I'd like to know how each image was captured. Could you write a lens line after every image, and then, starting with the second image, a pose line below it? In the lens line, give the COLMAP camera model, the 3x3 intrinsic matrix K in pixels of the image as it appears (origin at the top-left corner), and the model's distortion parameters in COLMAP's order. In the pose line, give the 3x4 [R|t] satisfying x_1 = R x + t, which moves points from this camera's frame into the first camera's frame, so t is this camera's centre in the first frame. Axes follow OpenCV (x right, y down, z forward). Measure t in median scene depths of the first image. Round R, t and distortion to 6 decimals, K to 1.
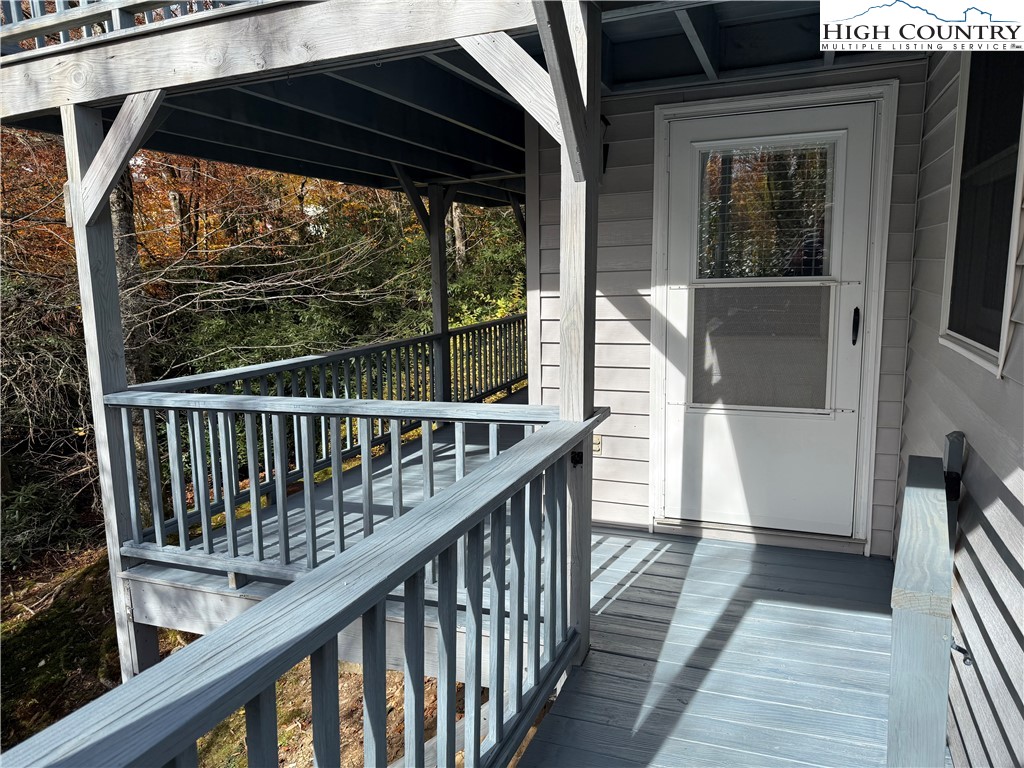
lens RADIAL K [[725.5, 0, 512.6], [0, 725.5, 383.3], [0, 0, 1]] dist [0.004114, -0.000349]
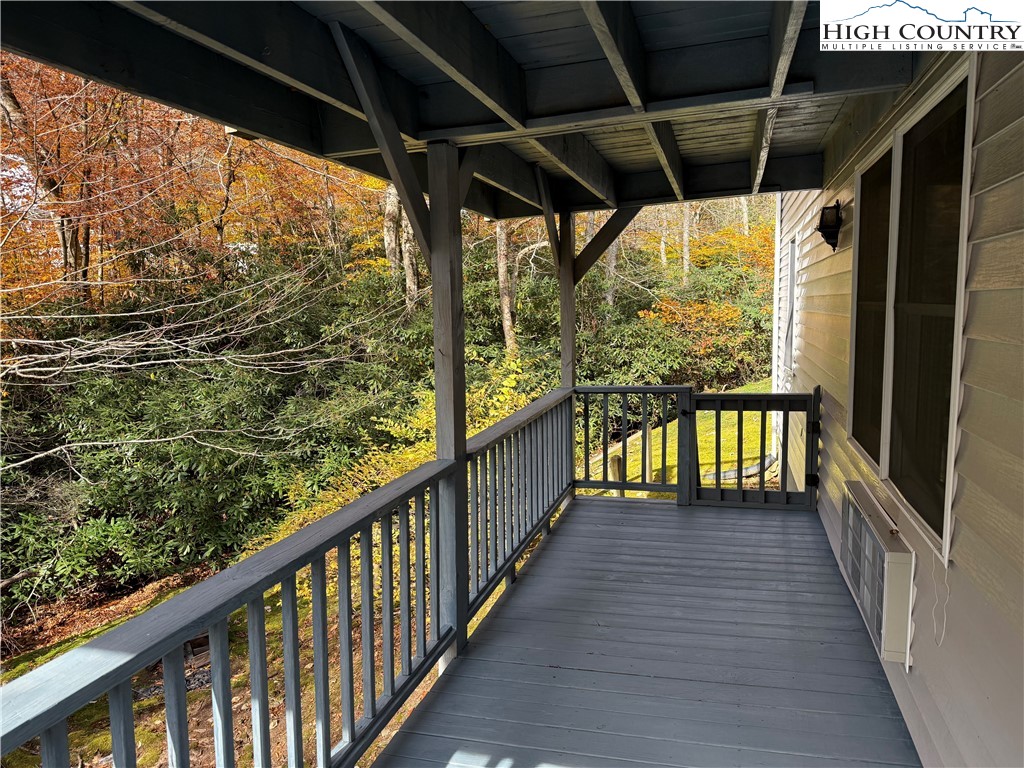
lens RADIAL K [[725.5, 0, 511.2], [0, 725.5, 380.2], [0, 0, 1]] dist [0.004114, -0.000349]
pose [[0.996551, -0.011796, 0.082146, -0.034086], [0.016484, 0.998260, -0.056623, -0.032582], [-0.081335, 0.057781, 0.995011, 0.184804]]
